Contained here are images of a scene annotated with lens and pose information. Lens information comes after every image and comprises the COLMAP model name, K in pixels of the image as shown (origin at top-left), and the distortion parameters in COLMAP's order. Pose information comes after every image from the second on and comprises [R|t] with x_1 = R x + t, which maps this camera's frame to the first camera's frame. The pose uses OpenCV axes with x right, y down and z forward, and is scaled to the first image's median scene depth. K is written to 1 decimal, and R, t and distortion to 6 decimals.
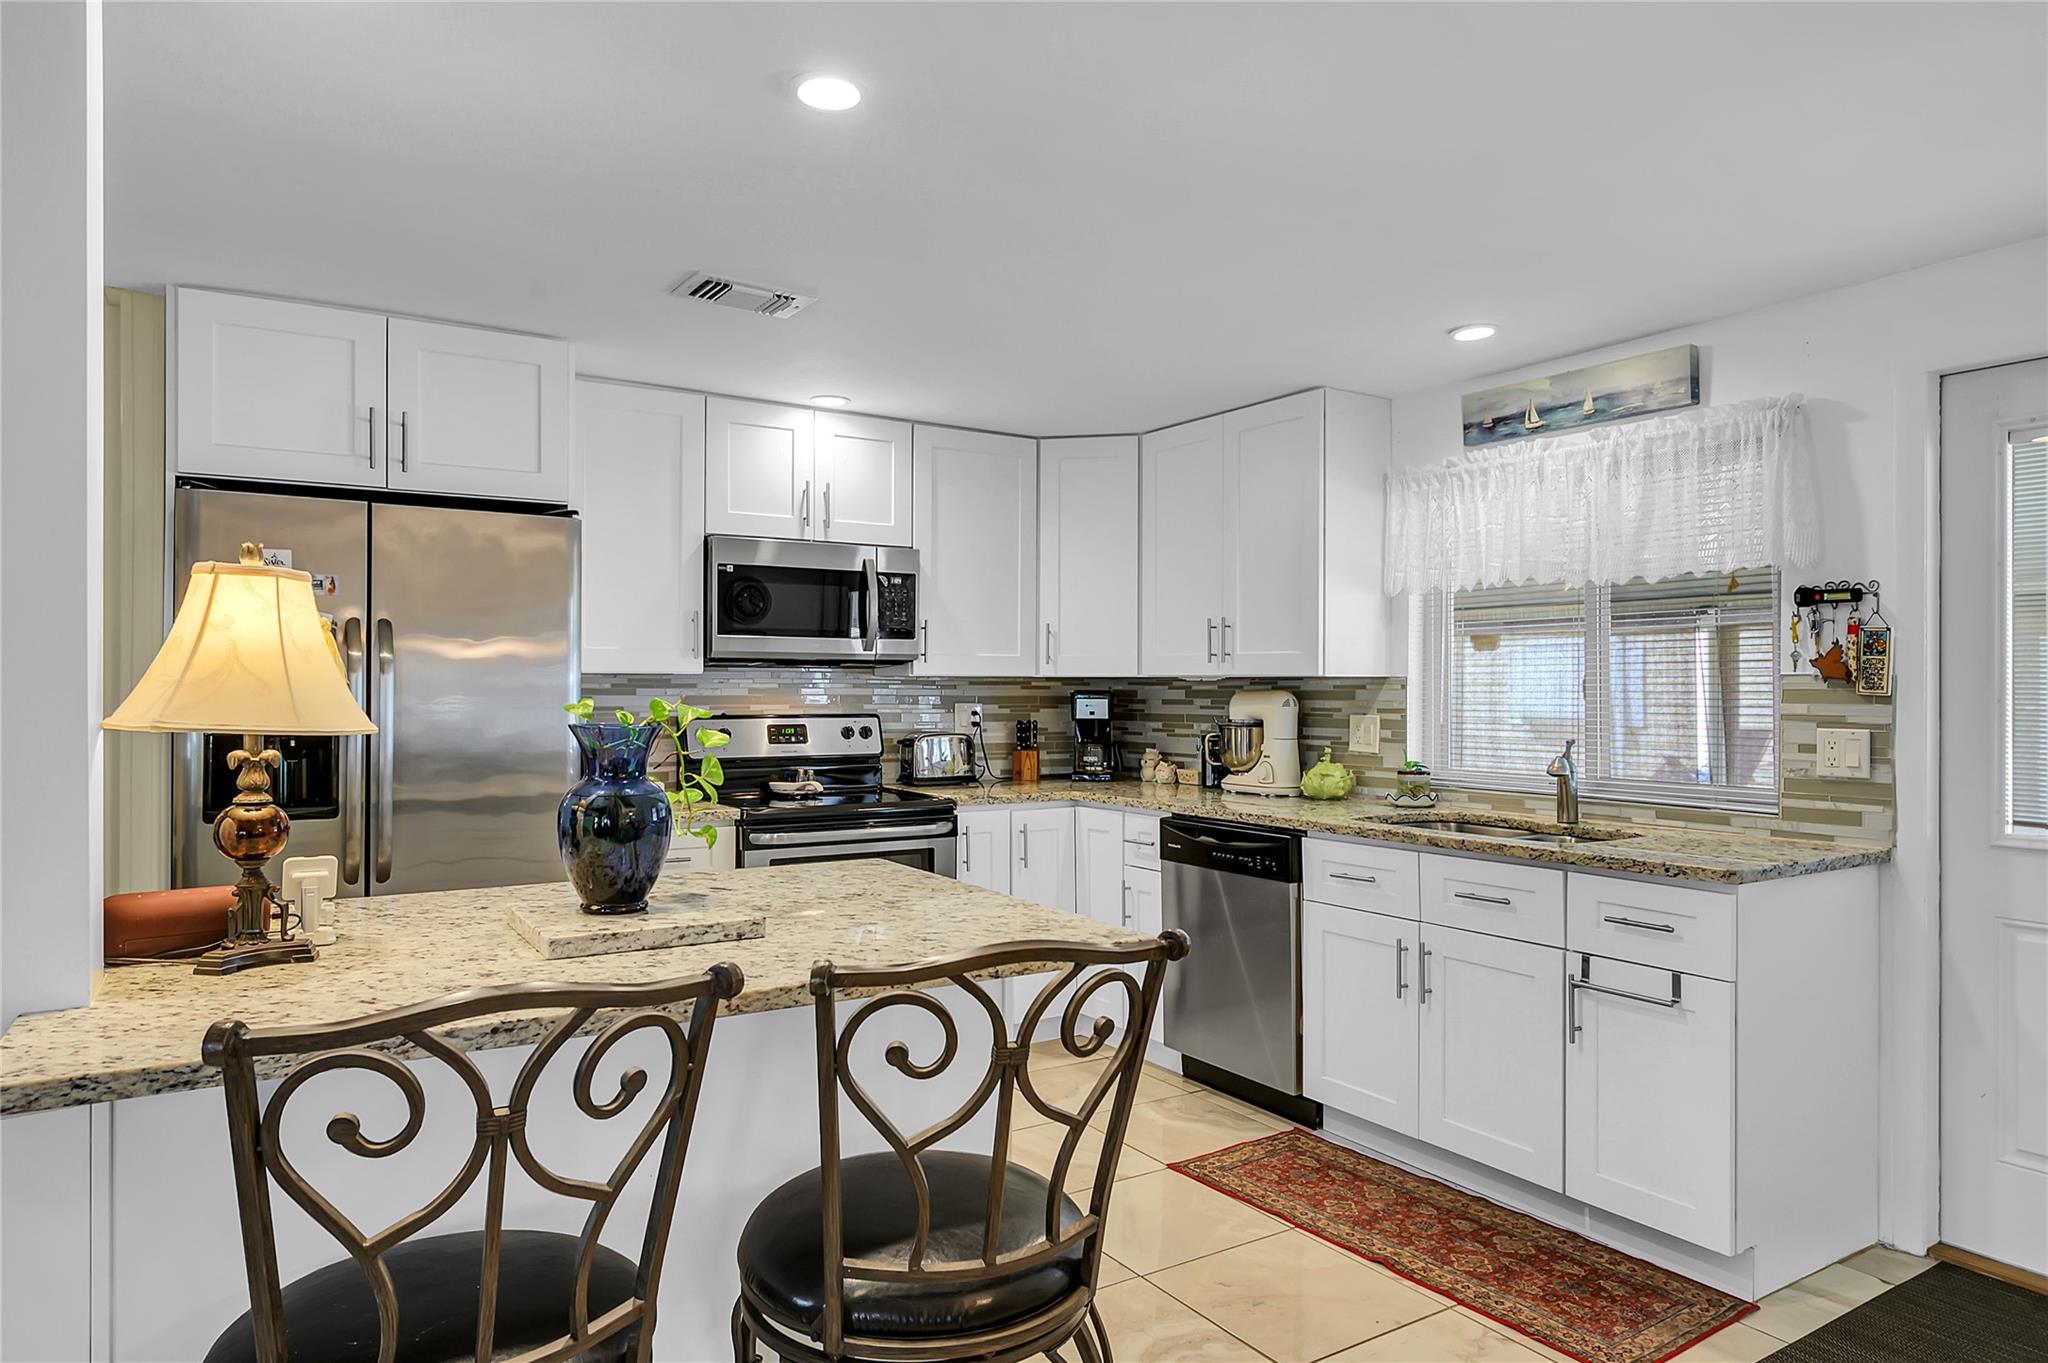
lens RADIAL K [[1269.4, 0, 1021.1], [0, 1269.4, 687.1], [0, 0, 1]] dist [-0.001239, 0.001054]
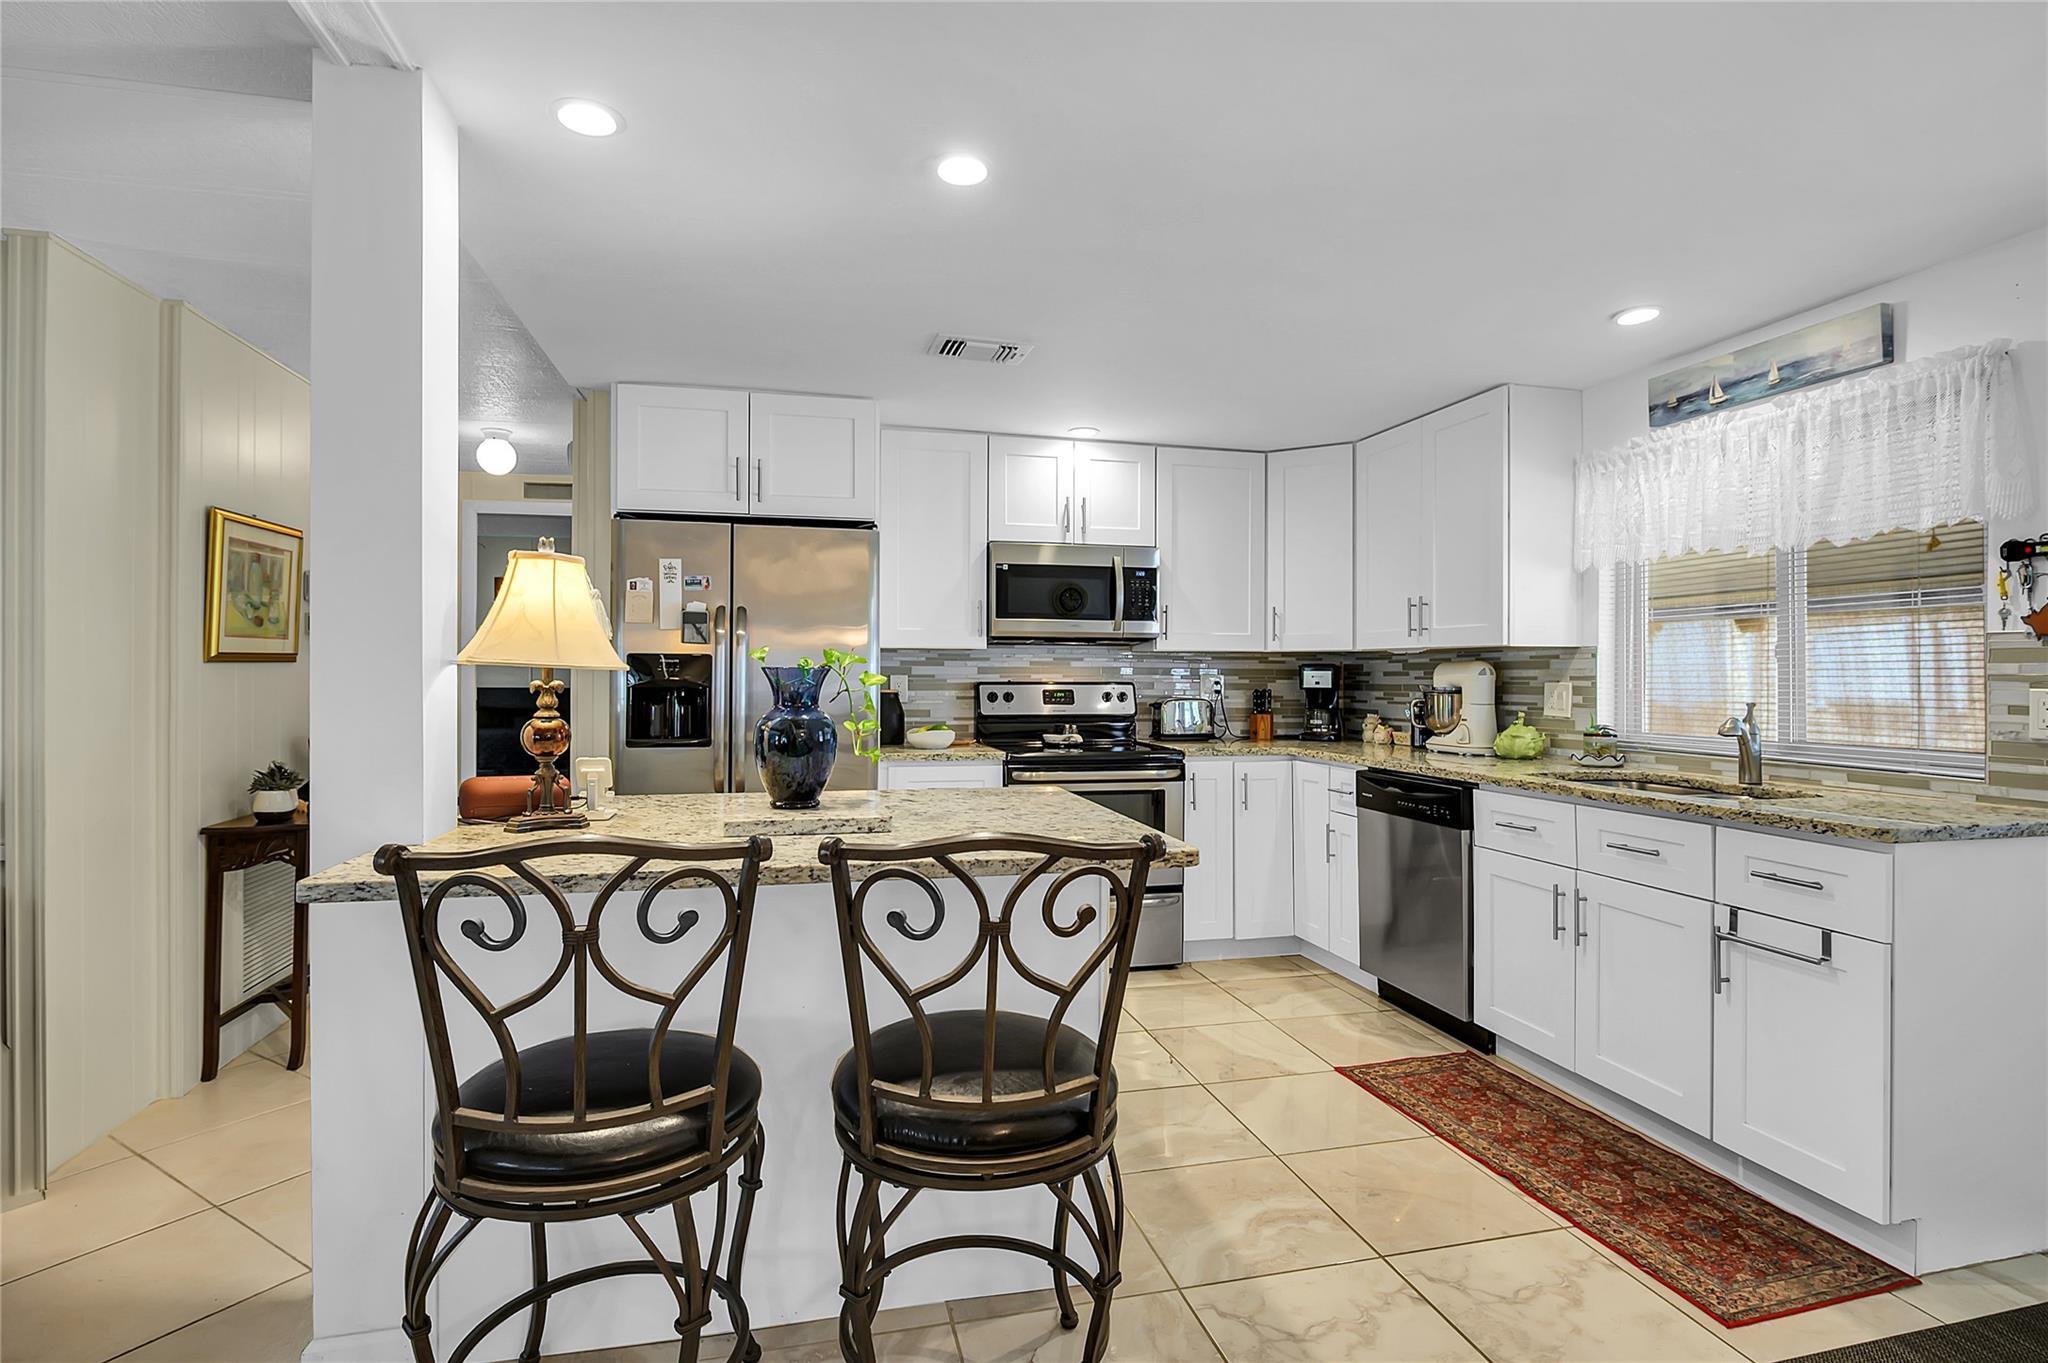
lens RADIAL K [[1002.2, 0, 1029.8], [0, 1002.2, 674.4], [0, 0, 1]] dist [-0.006312, -0.001472]
pose [[0.946187, 0.000013, -0.323621, 0.151364], [-0.001519, 0.999989, -0.004401, 0.024709], [0.323617, 0.004656, 0.946177, 0.051670]]
